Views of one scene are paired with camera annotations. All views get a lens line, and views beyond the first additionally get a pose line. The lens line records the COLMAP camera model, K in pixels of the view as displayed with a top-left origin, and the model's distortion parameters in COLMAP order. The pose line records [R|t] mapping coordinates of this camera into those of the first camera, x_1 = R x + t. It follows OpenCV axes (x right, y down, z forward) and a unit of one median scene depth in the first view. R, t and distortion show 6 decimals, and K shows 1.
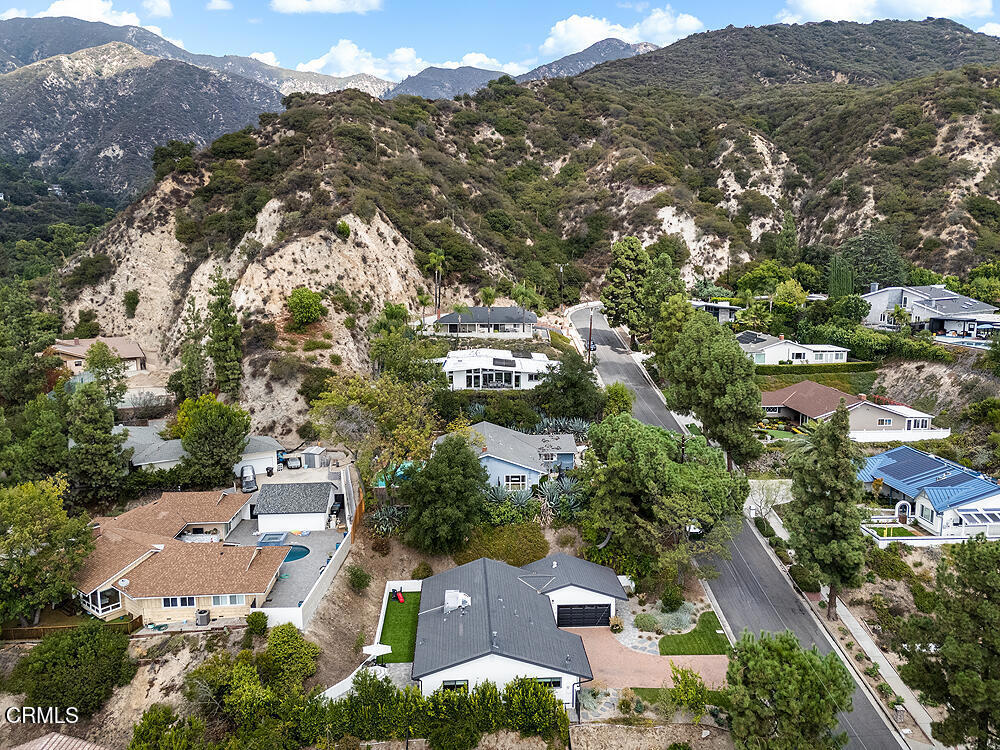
lens RADIAL K [[746.2, 0, 500.0], [0, 746.2, 375.0], [0, 0, 1]] dist [0.070362, -0.072492]
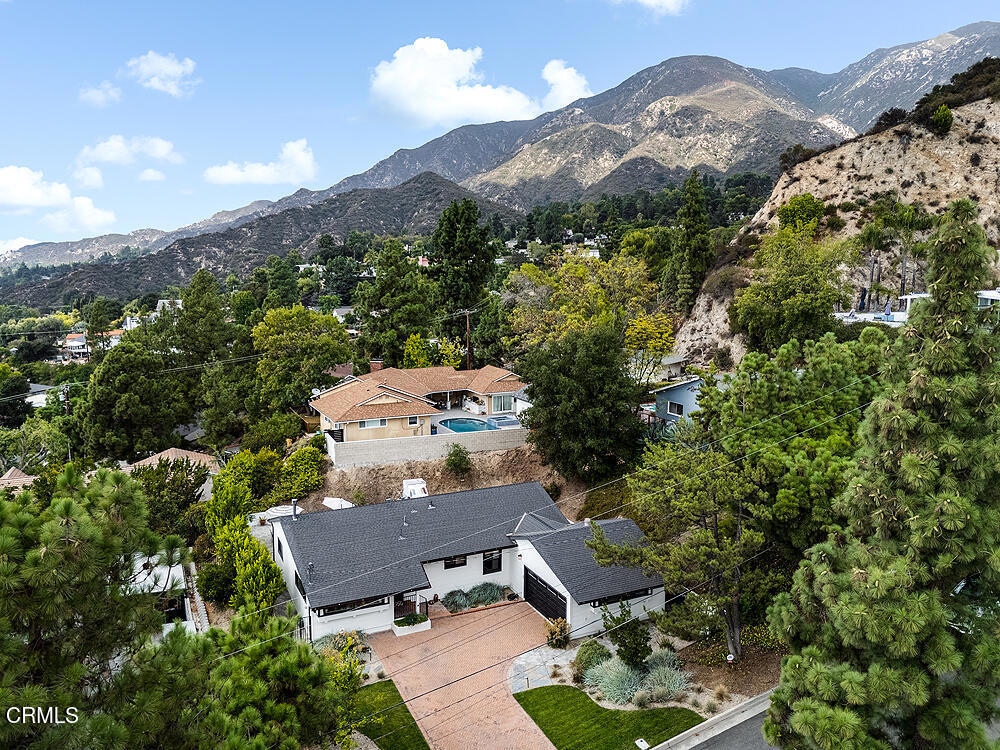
lens RADIAL K [[746.2, 0, 500.0], [0, 746.2, 375.0], [0, 0, 1]] dist [0.070362, -0.072492]
pose [[0.381972, 0.133988, -0.914409, 0.224895], [-0.147180, 0.985626, 0.082943, 0.033094], [0.912379, 0.102901, 0.396202, 0.249518]]
